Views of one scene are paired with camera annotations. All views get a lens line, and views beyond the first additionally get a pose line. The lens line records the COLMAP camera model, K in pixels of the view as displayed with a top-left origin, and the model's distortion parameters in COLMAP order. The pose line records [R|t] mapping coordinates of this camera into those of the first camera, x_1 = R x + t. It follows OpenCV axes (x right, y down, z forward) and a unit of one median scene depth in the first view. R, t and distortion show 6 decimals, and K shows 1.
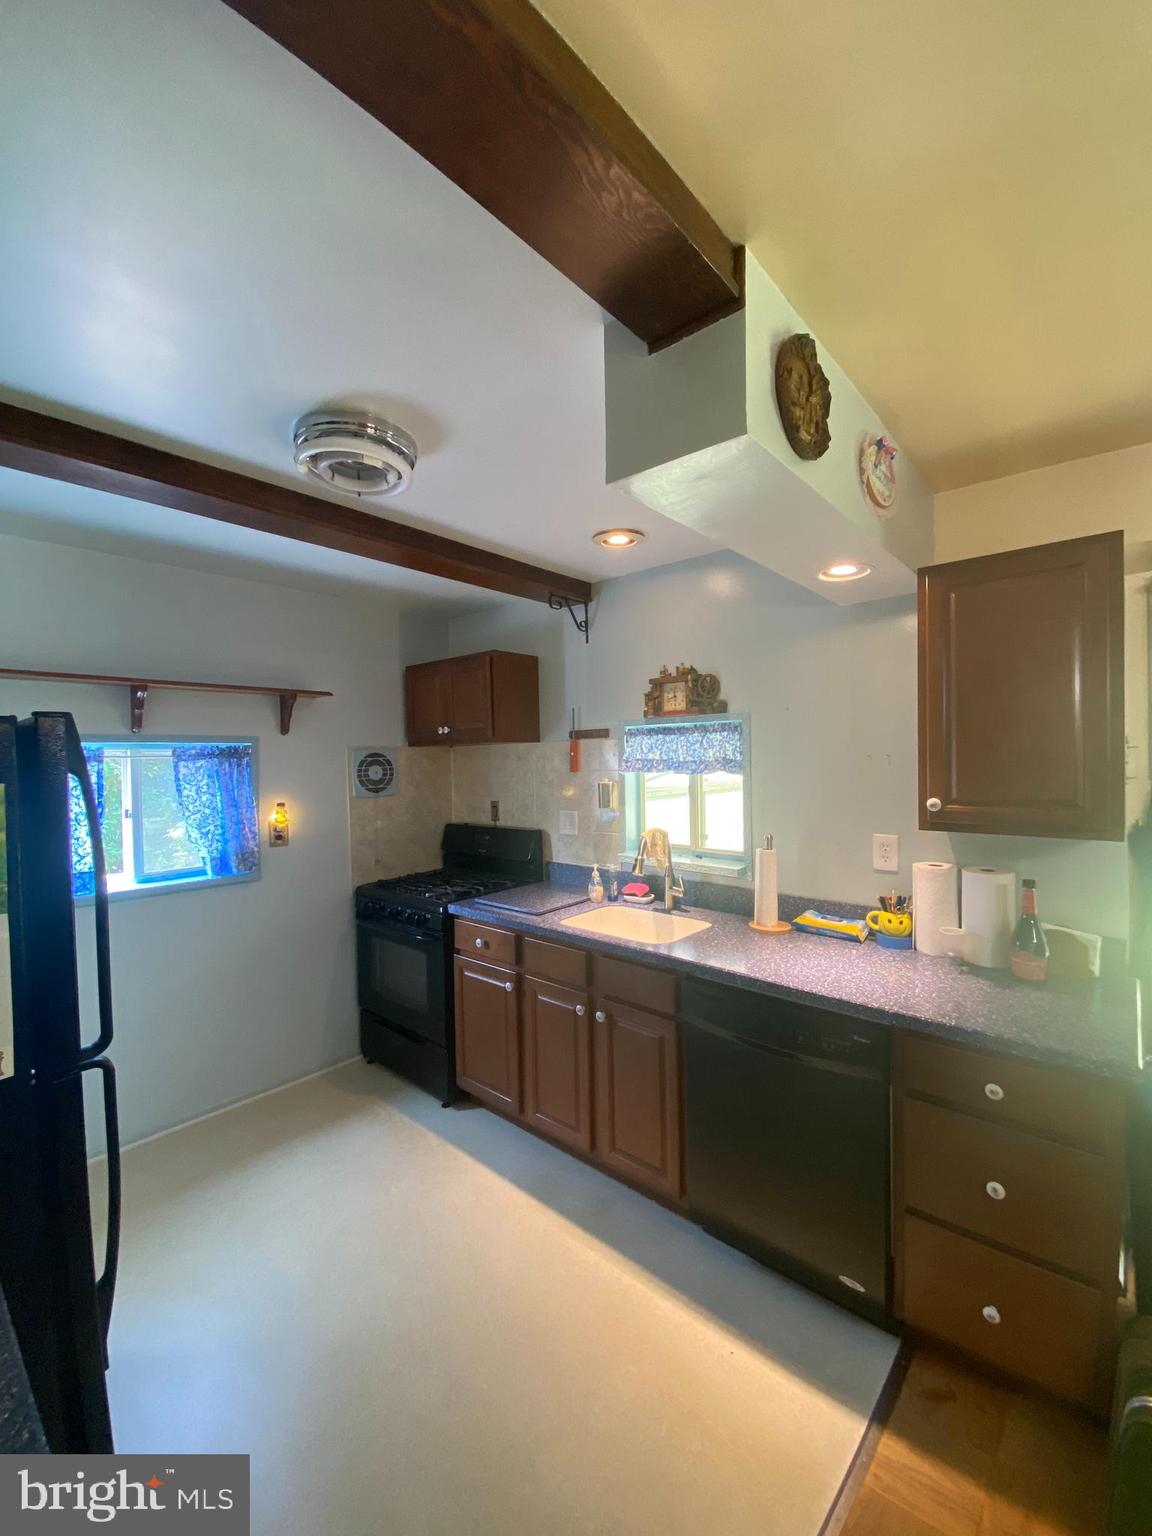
lens RADIAL K [[636.9, 0, 576.0], [0, 636.9, 768.0], [0, 0, 1]] dist [0.063689, -0.034671]
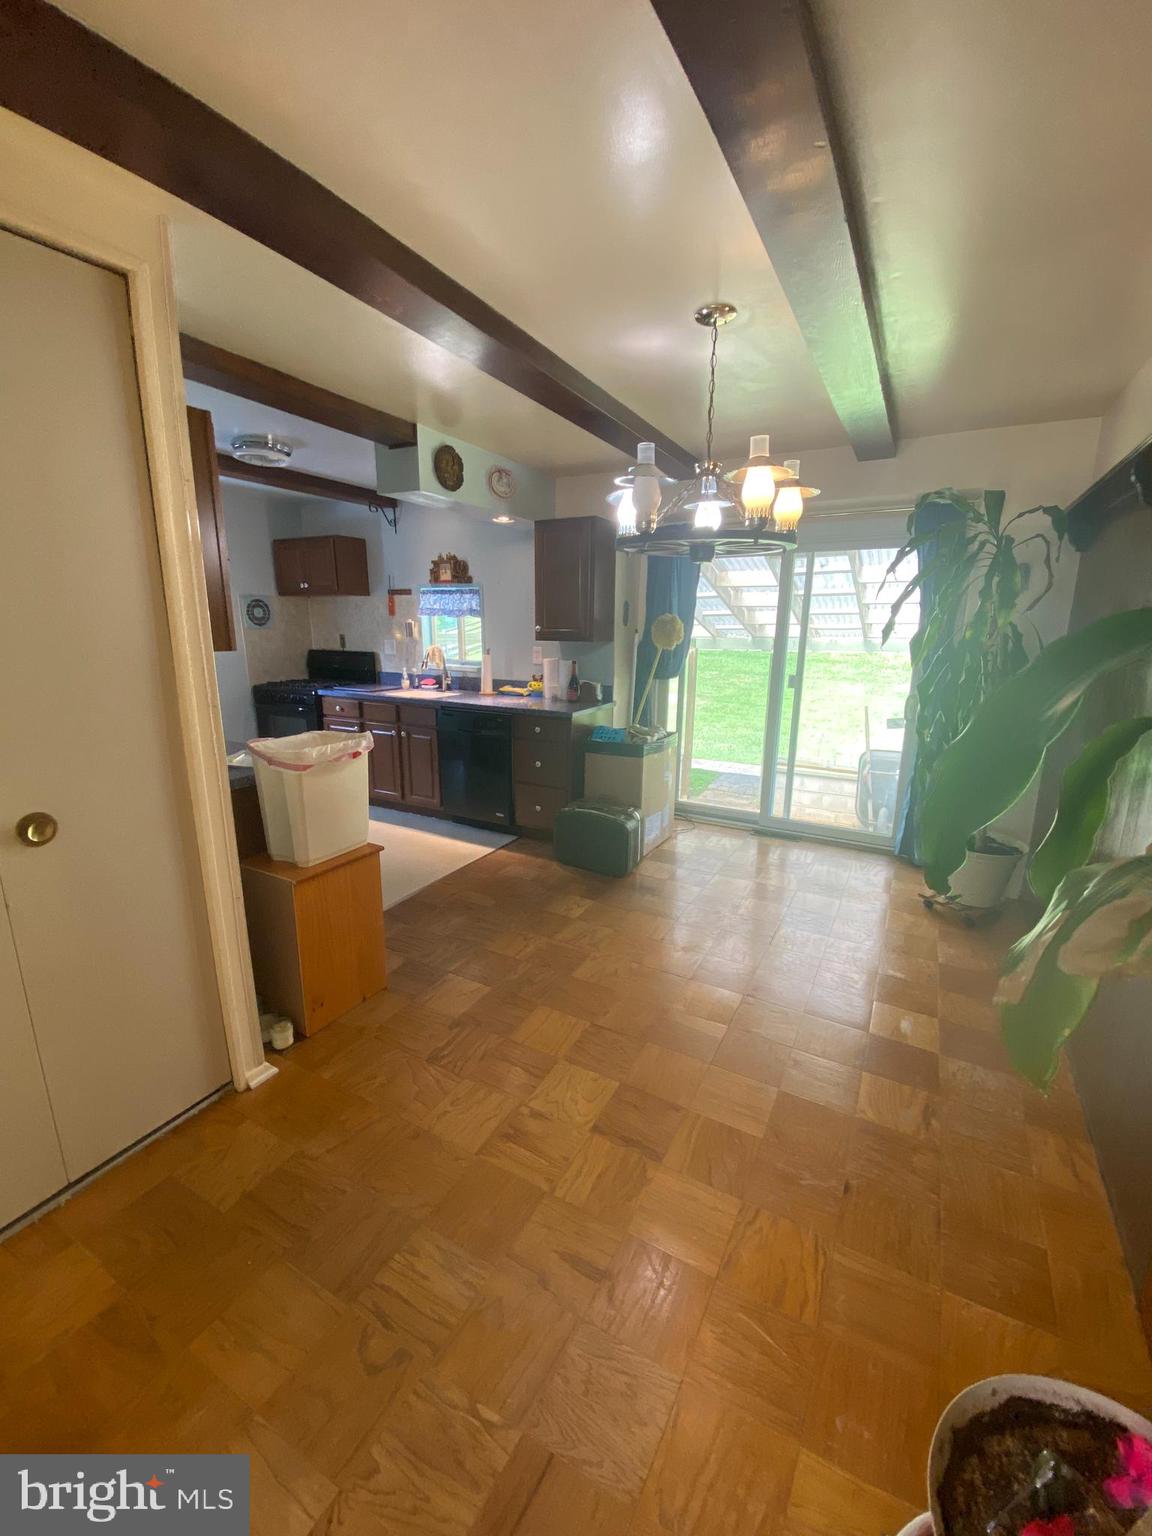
lens RADIAL K [[636.9, 0, 576.0], [0, 636.9, 768.0], [0, 0, 1]] dist [0.063689, -0.034671]
pose [[0.976488, -0.027692, 0.213784, 0.109431], [-0.018311, 0.977475, 0.210255, 0.038349], [-0.214791, -0.209226, 0.953986, -0.882804]]
